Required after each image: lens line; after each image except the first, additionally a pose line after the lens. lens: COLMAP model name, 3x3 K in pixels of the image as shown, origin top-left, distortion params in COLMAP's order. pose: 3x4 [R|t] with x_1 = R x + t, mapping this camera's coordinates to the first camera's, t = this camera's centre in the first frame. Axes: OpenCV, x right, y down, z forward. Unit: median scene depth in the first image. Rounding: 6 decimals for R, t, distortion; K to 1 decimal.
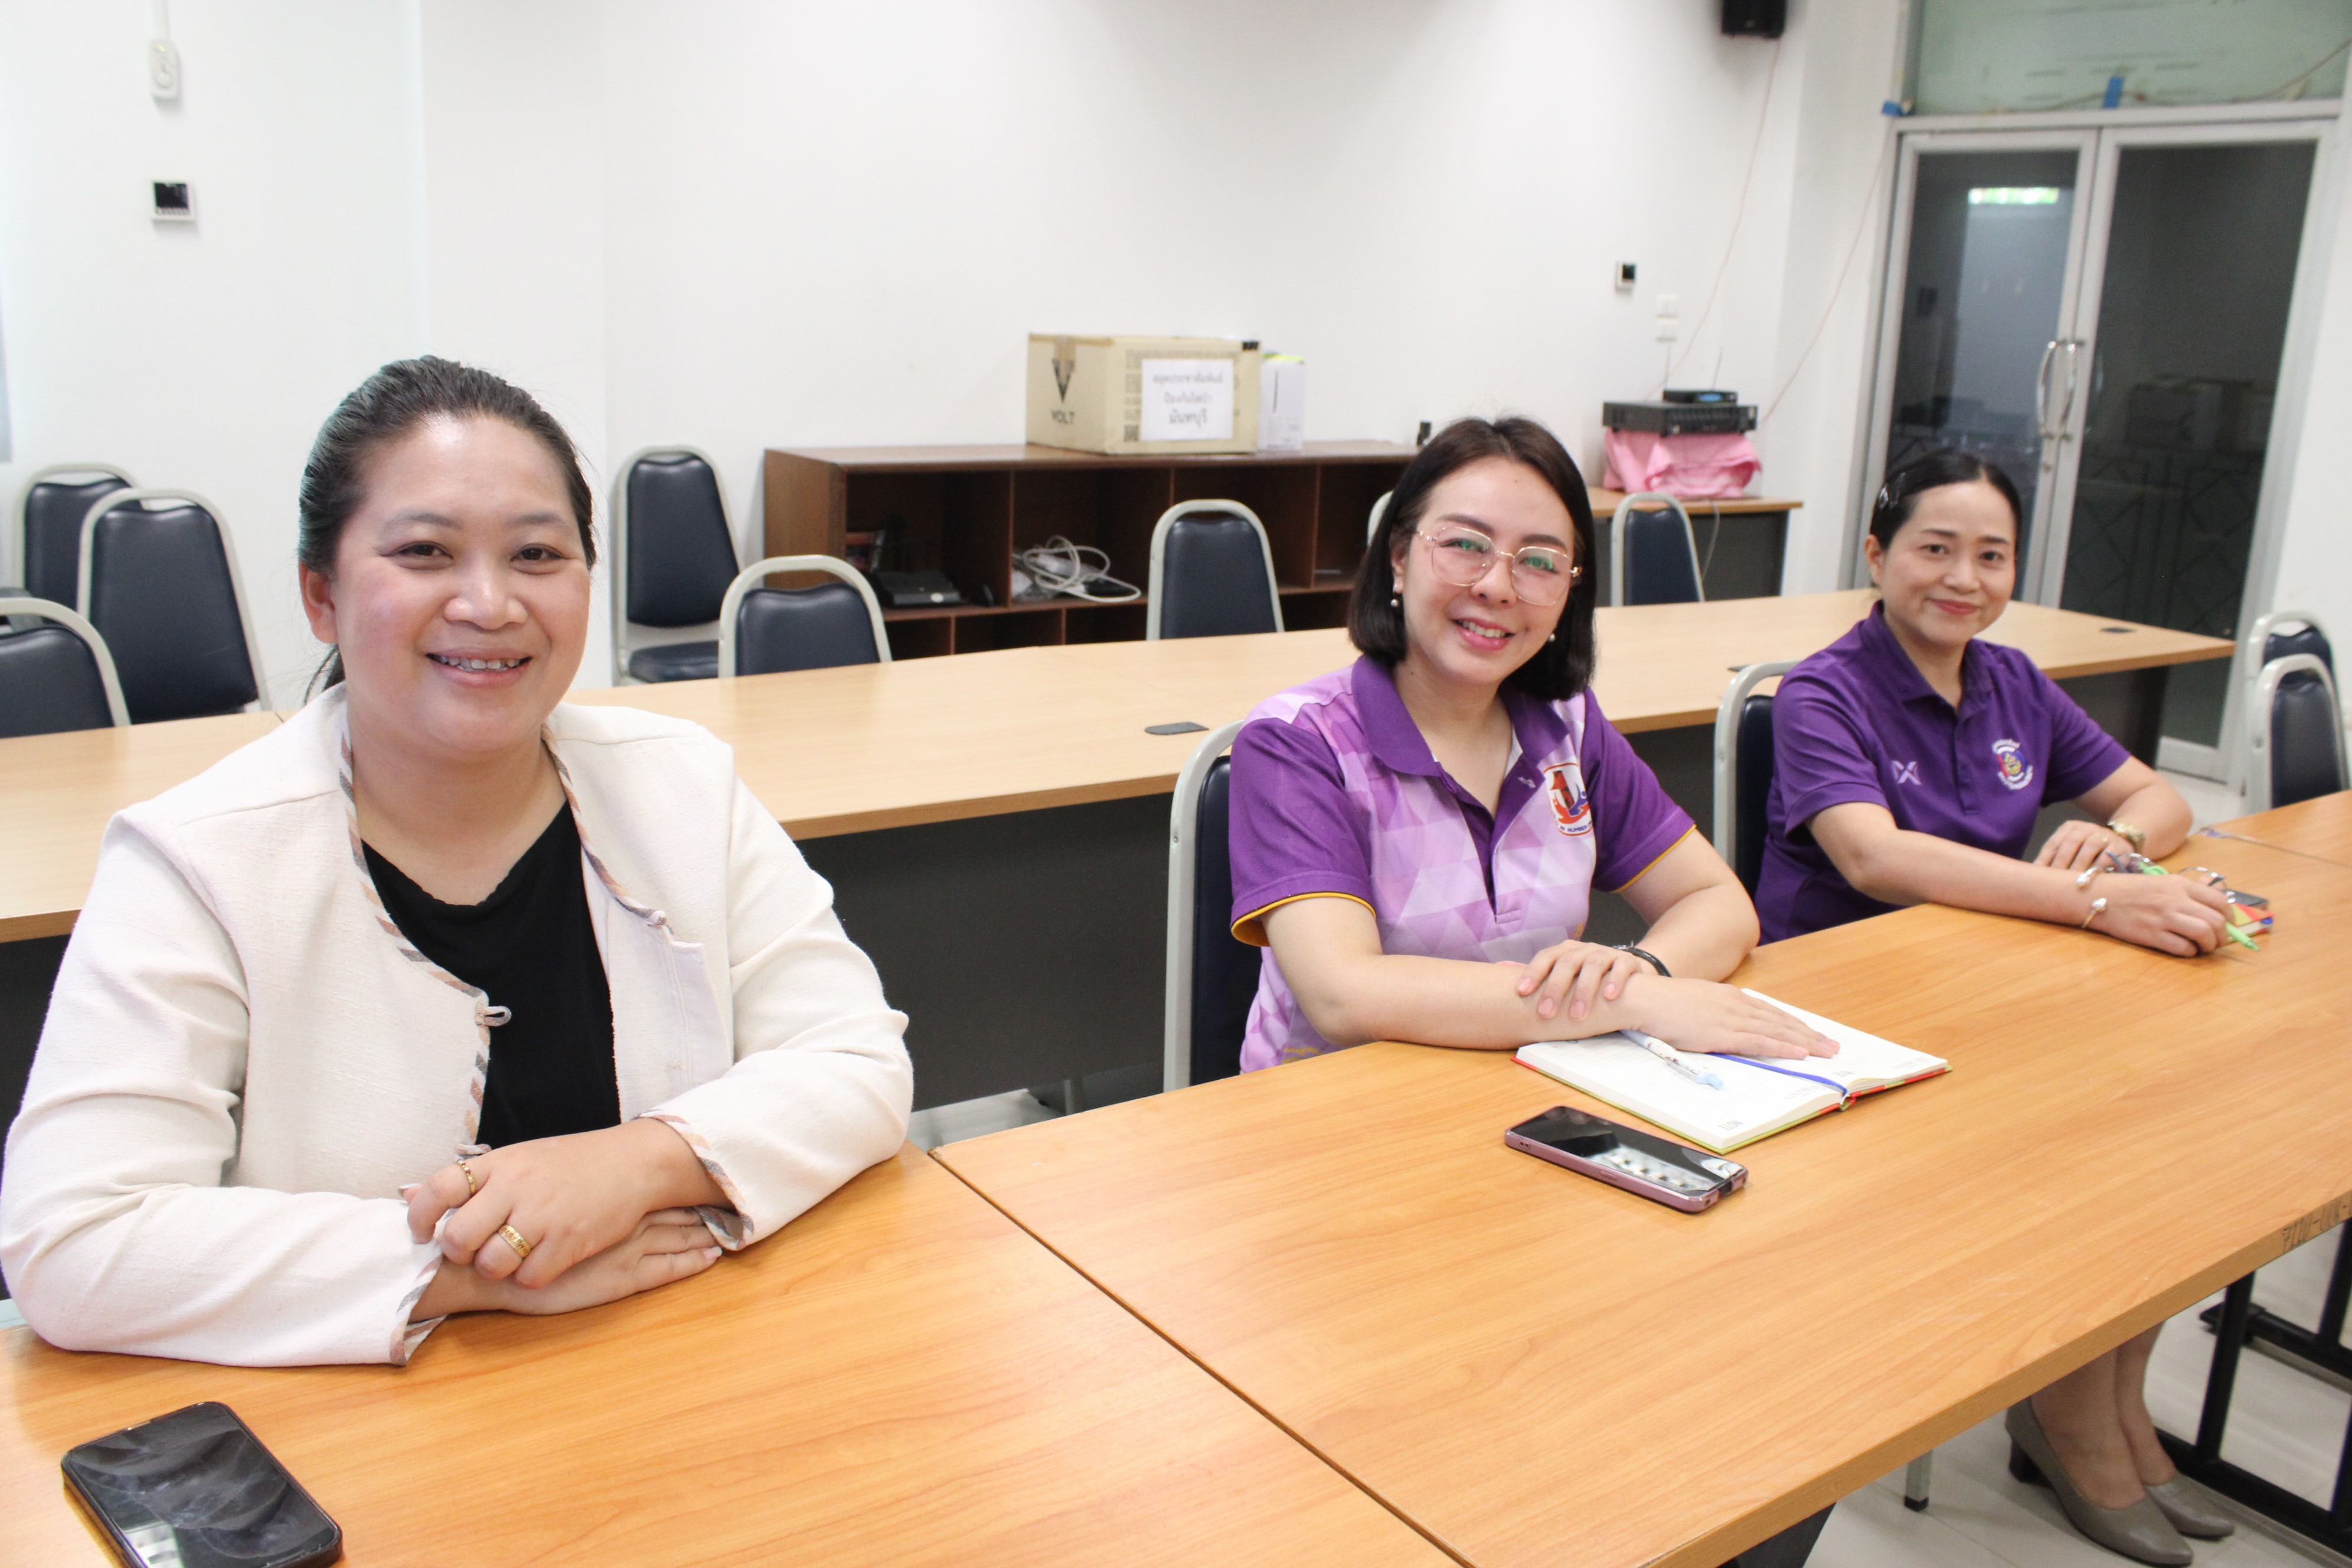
lens RADIAL K [[1978.1, 0, 1157.2], [0, 1978.1, 765.6], [0, 0, 1]] dist [-0.154480, 0.130520]
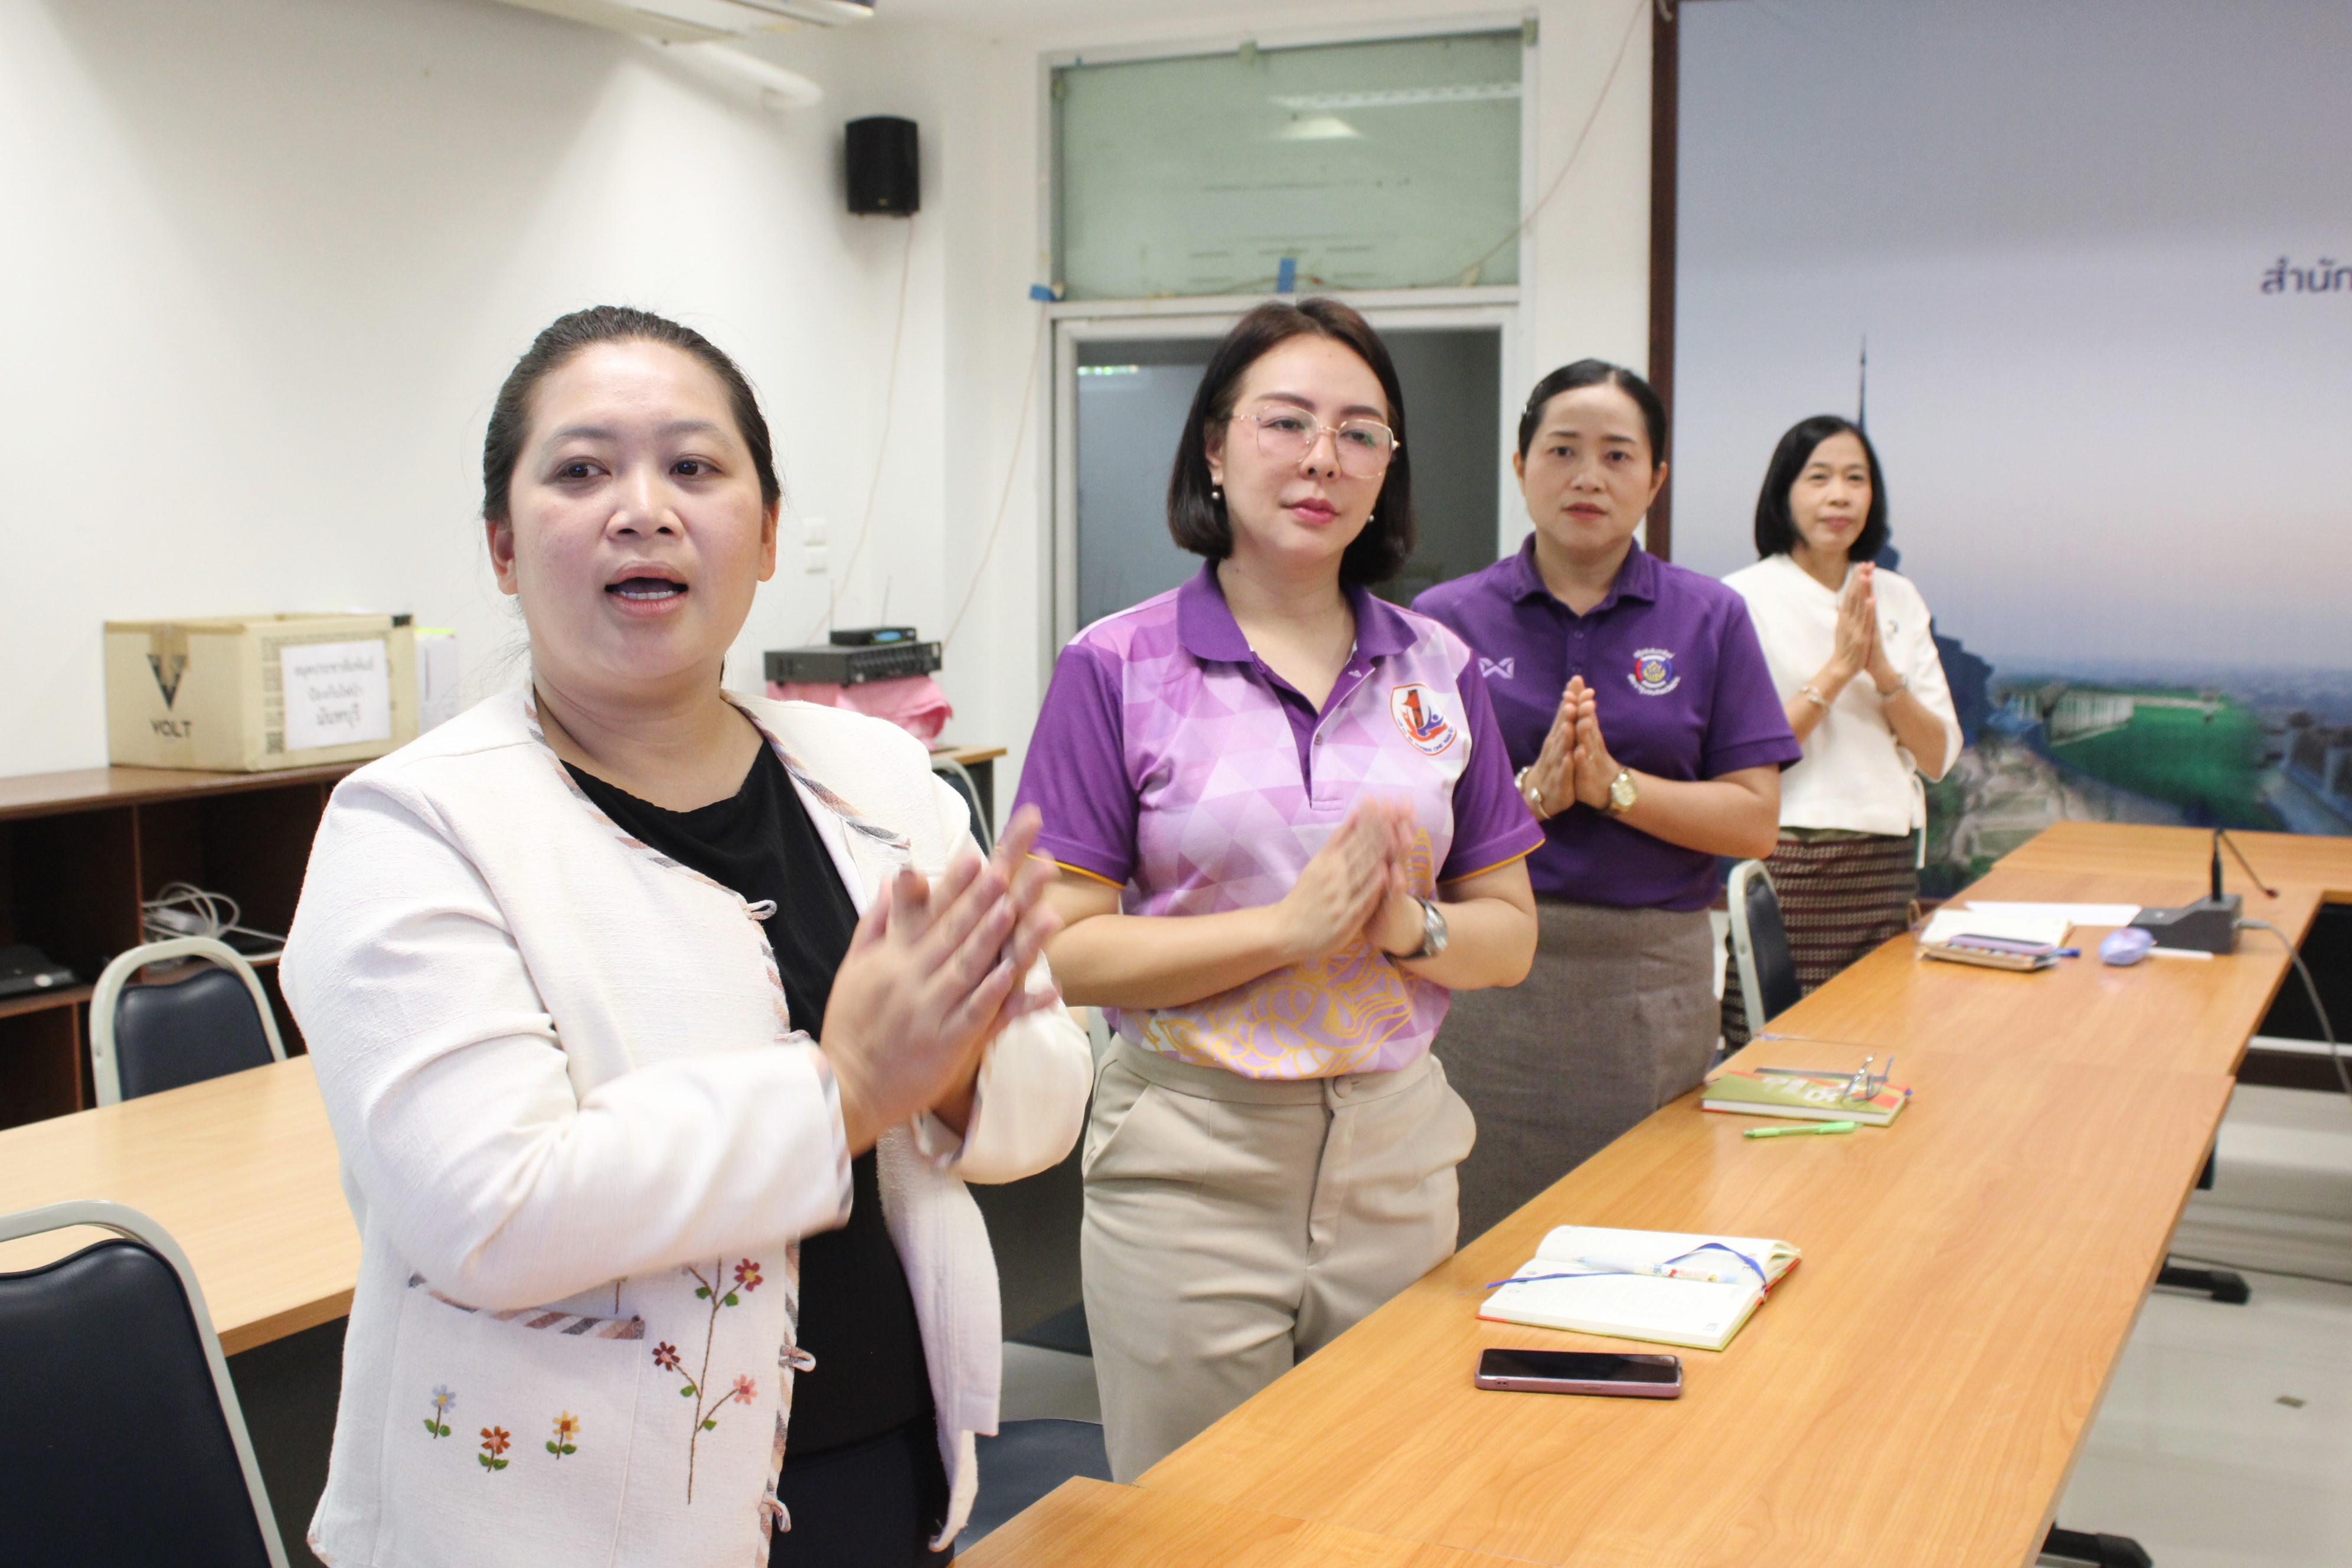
lens RADIAL K [[2644.2, 0, 1167.2], [0, 2644.2, 820.6], [0, 0, 1]] dist [-0.102050, 0.000000]
pose [[0.878983, -0.095202, 0.467254, -0.174384], [0.144840, 0.986876, -0.071394, -0.011744], [-0.454324, 0.130431, 0.881236, -0.065137]]
